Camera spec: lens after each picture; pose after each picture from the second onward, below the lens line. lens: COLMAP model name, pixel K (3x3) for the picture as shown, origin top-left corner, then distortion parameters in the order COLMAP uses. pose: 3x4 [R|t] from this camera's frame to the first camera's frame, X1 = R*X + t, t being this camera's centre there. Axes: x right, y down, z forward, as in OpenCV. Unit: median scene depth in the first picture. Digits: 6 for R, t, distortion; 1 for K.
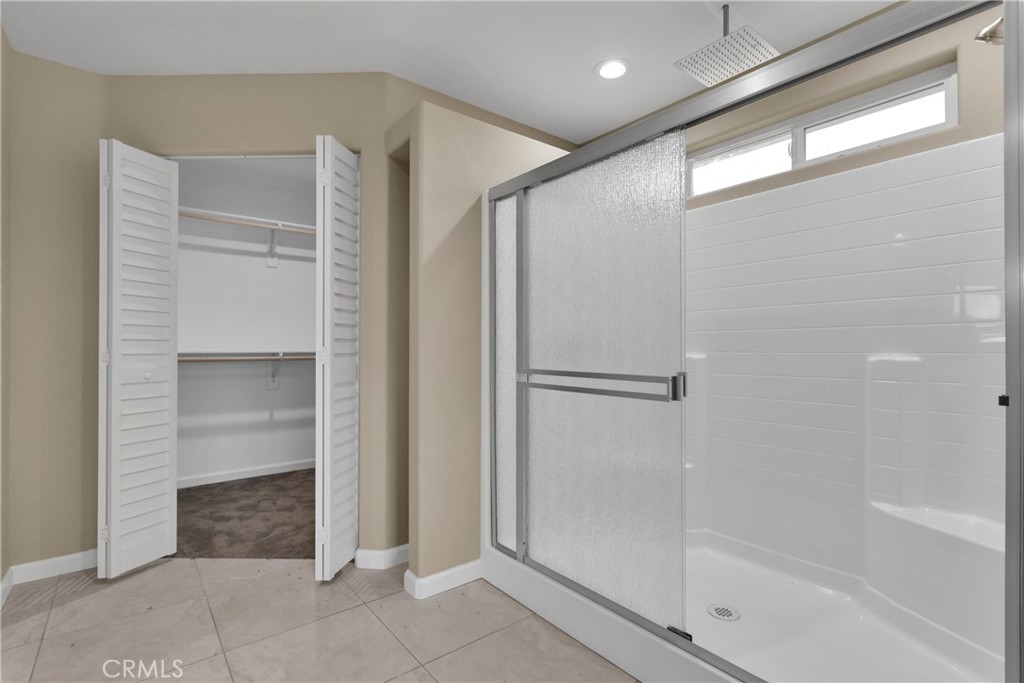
lens RADIAL K [[485.1, 0, 522.4], [0, 485.1, 345.6], [0, 0, 1]] dist [0.000766, 0.000575]
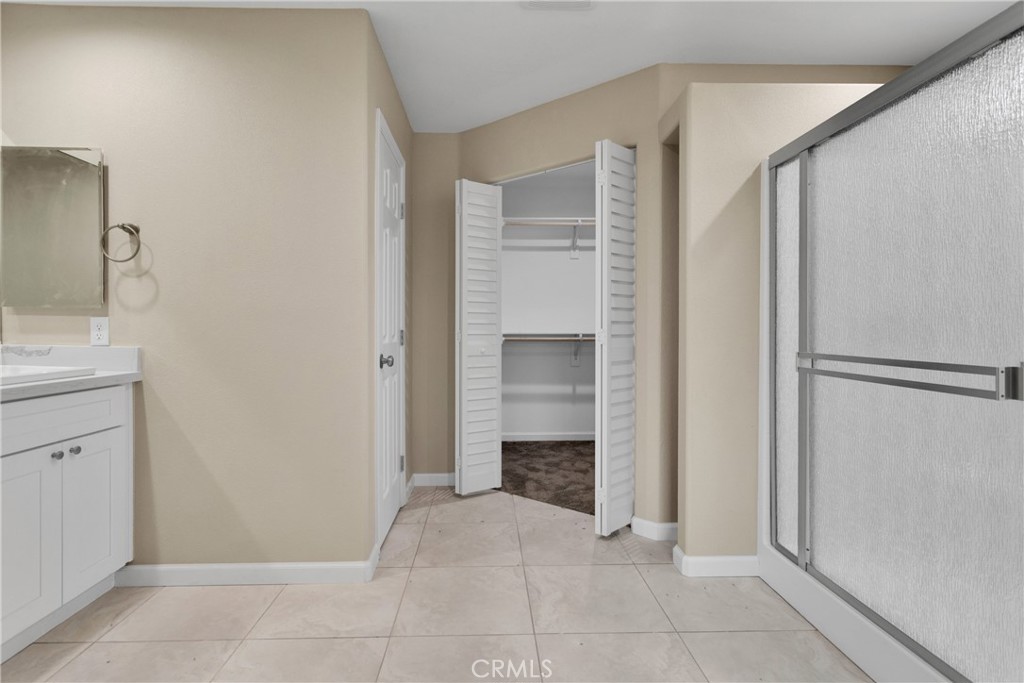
lens RADIAL K [[496.0, 0, 492.7], [0, 496.0, 333.9], [0, 0, 1]] dist [-0.001614, 0.000455]
pose [[0.784807, 0.004633, -0.619723, 0.103325], [0.002874, 0.999934, 0.011114, 0.001079], [0.619734, -0.010504, 0.784742, -0.059390]]
